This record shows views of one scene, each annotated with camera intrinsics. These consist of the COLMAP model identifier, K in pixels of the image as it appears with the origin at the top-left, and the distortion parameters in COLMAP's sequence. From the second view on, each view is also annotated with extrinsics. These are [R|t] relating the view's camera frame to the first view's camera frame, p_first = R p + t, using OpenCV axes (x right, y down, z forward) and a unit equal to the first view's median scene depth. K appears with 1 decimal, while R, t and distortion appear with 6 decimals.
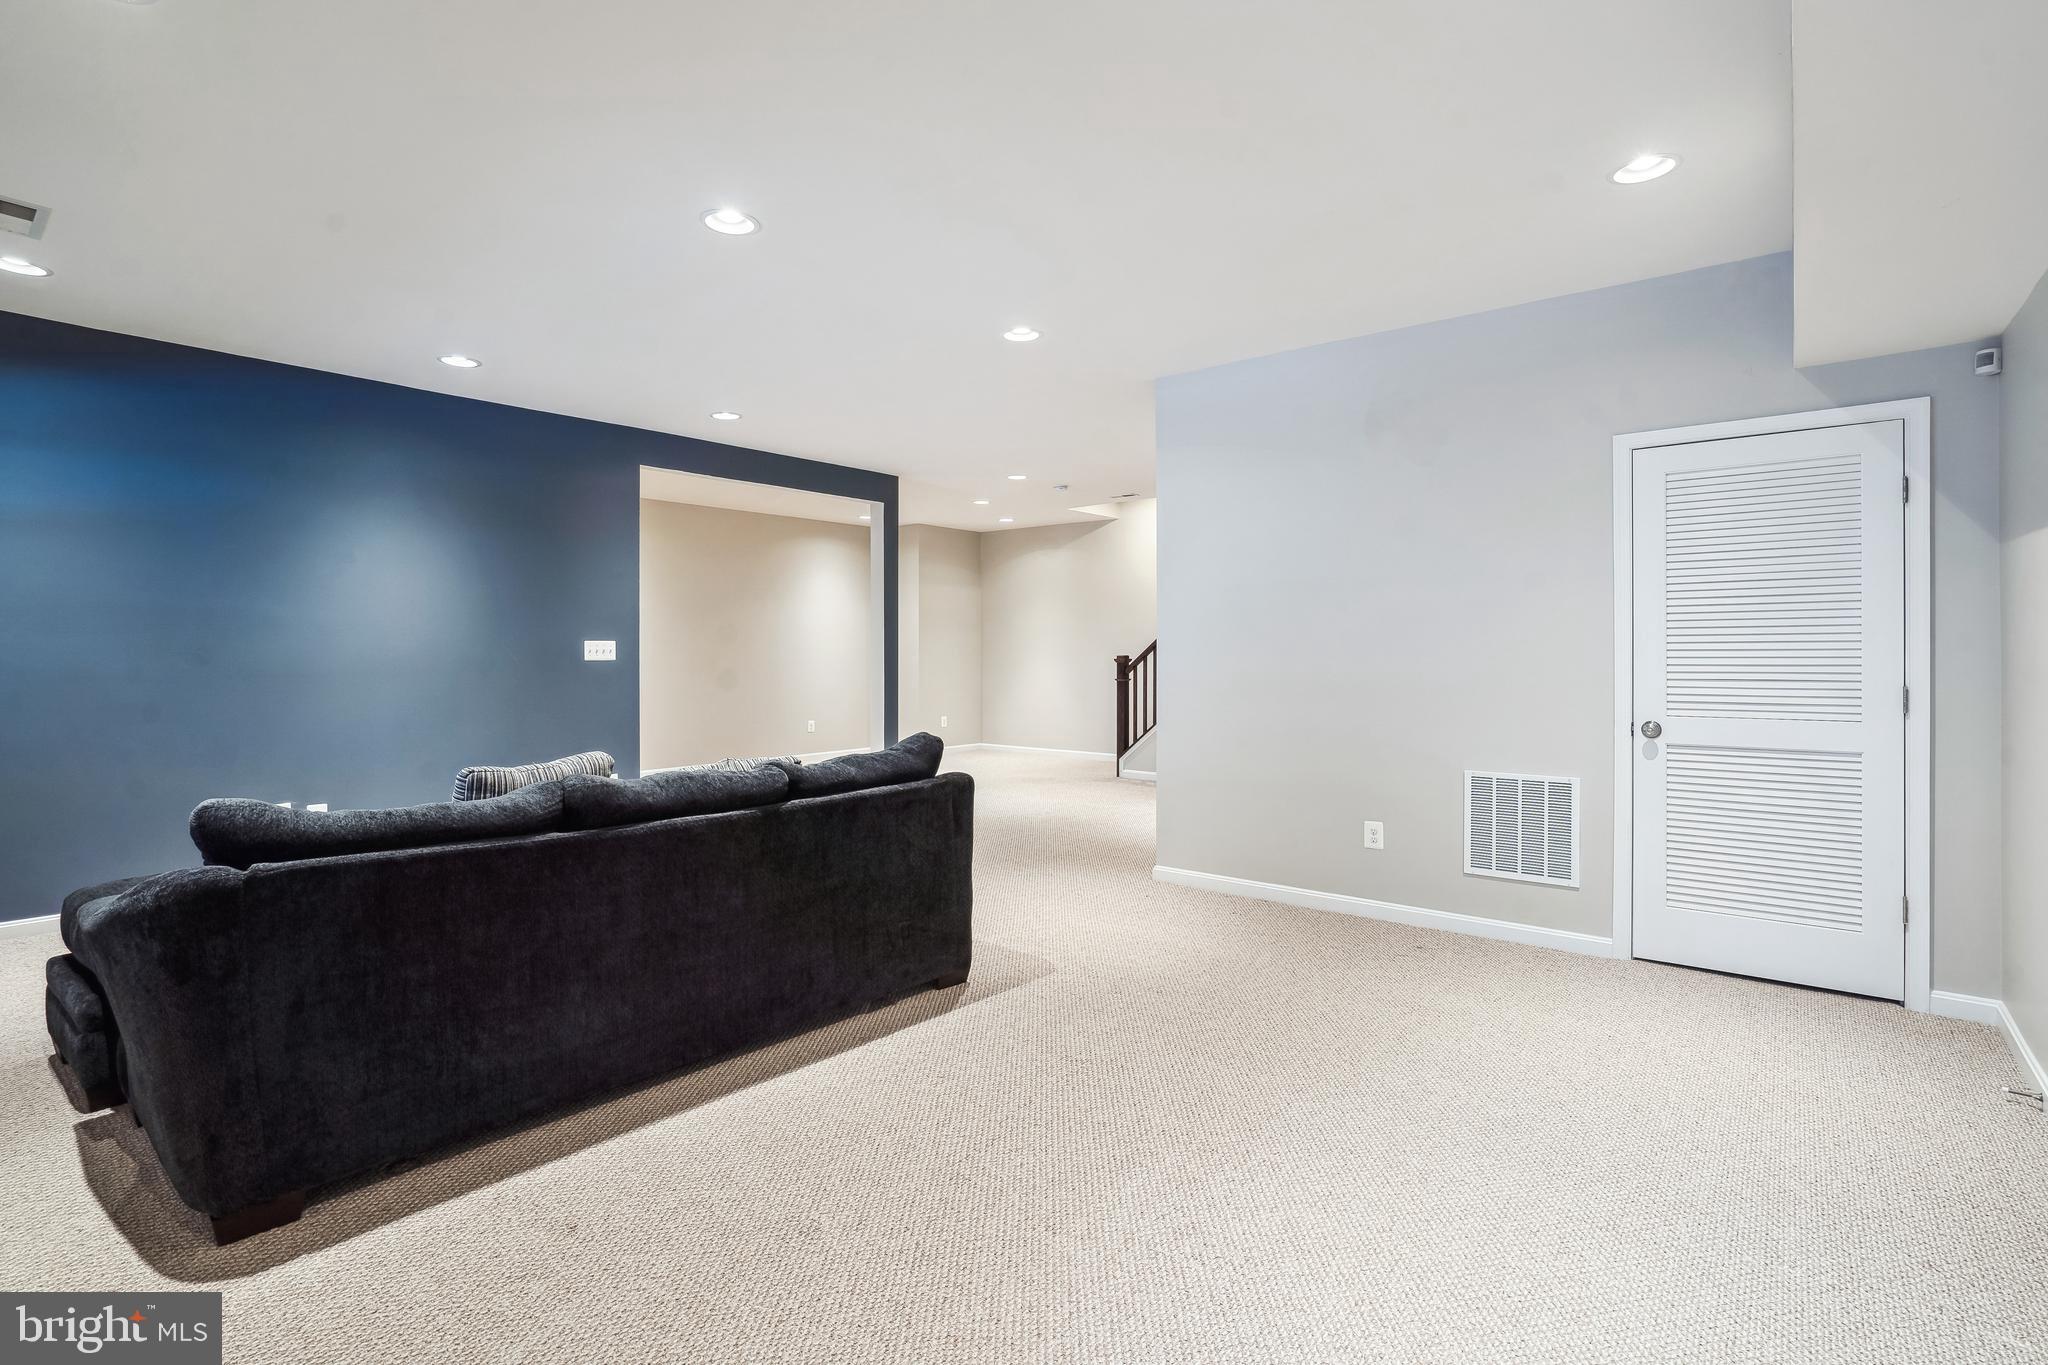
lens RADIAL K [[949.9, 0, 1029.2], [0, 949.9, 664.0], [0, 0, 1]] dist [-0.004659, 0.003352]
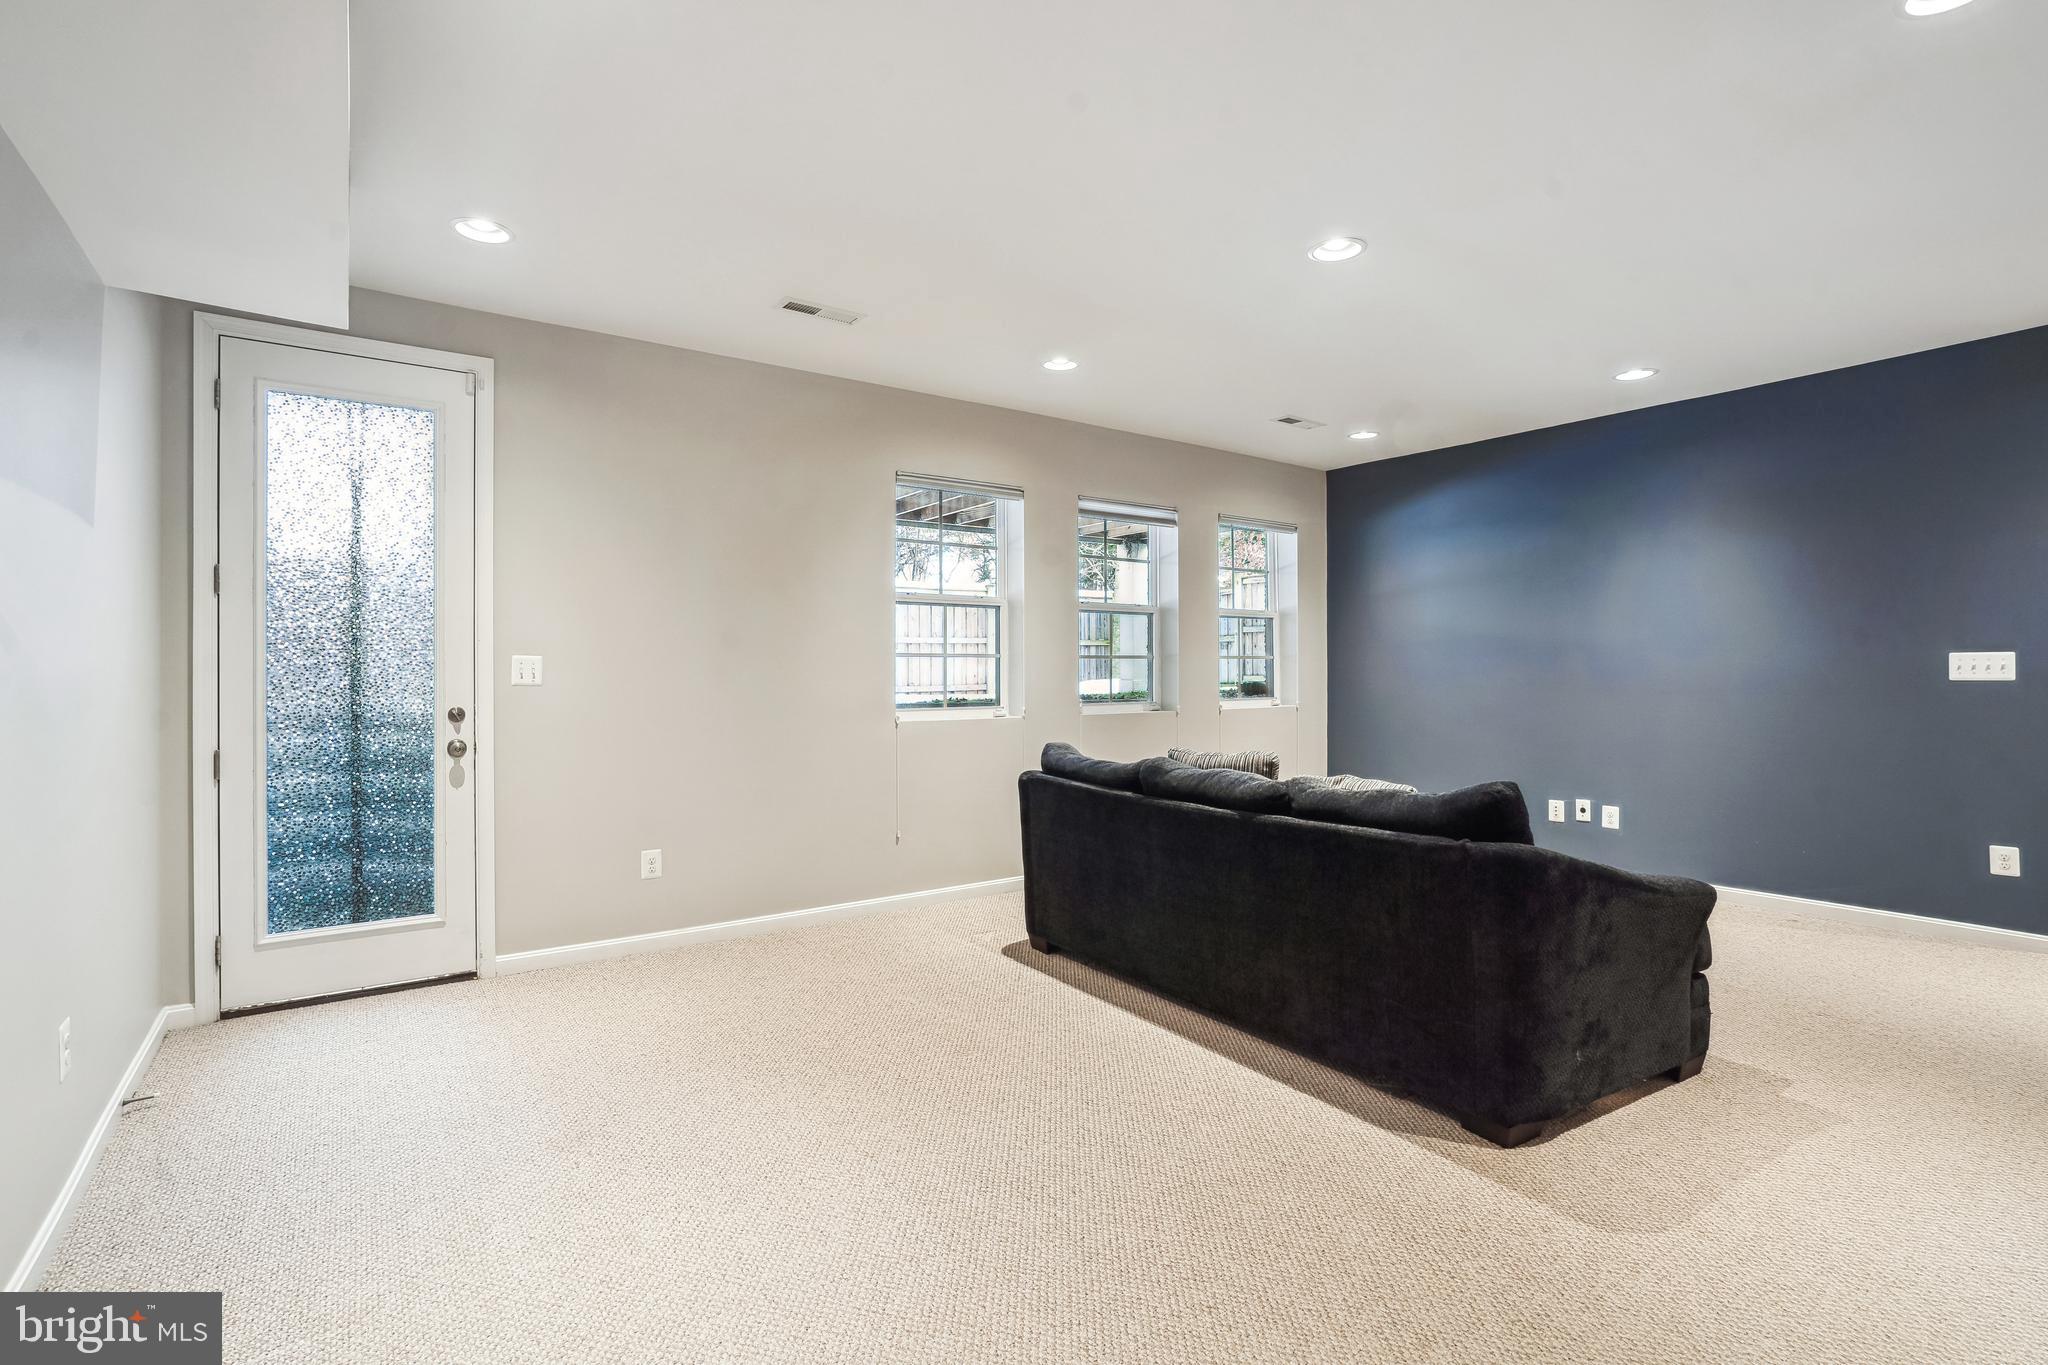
lens RADIAL K [[949.9, 0, 1028.7], [0, 949.9, 678.7], [0, 0, 1]] dist [-0.004659, 0.003352]
pose [[-0.237995, 0.009626, -0.971219, 0.776777], [-0.007984, 0.999898, 0.011867, -0.014761], [0.971234, 0.010578, -0.237894, 0.934810]]
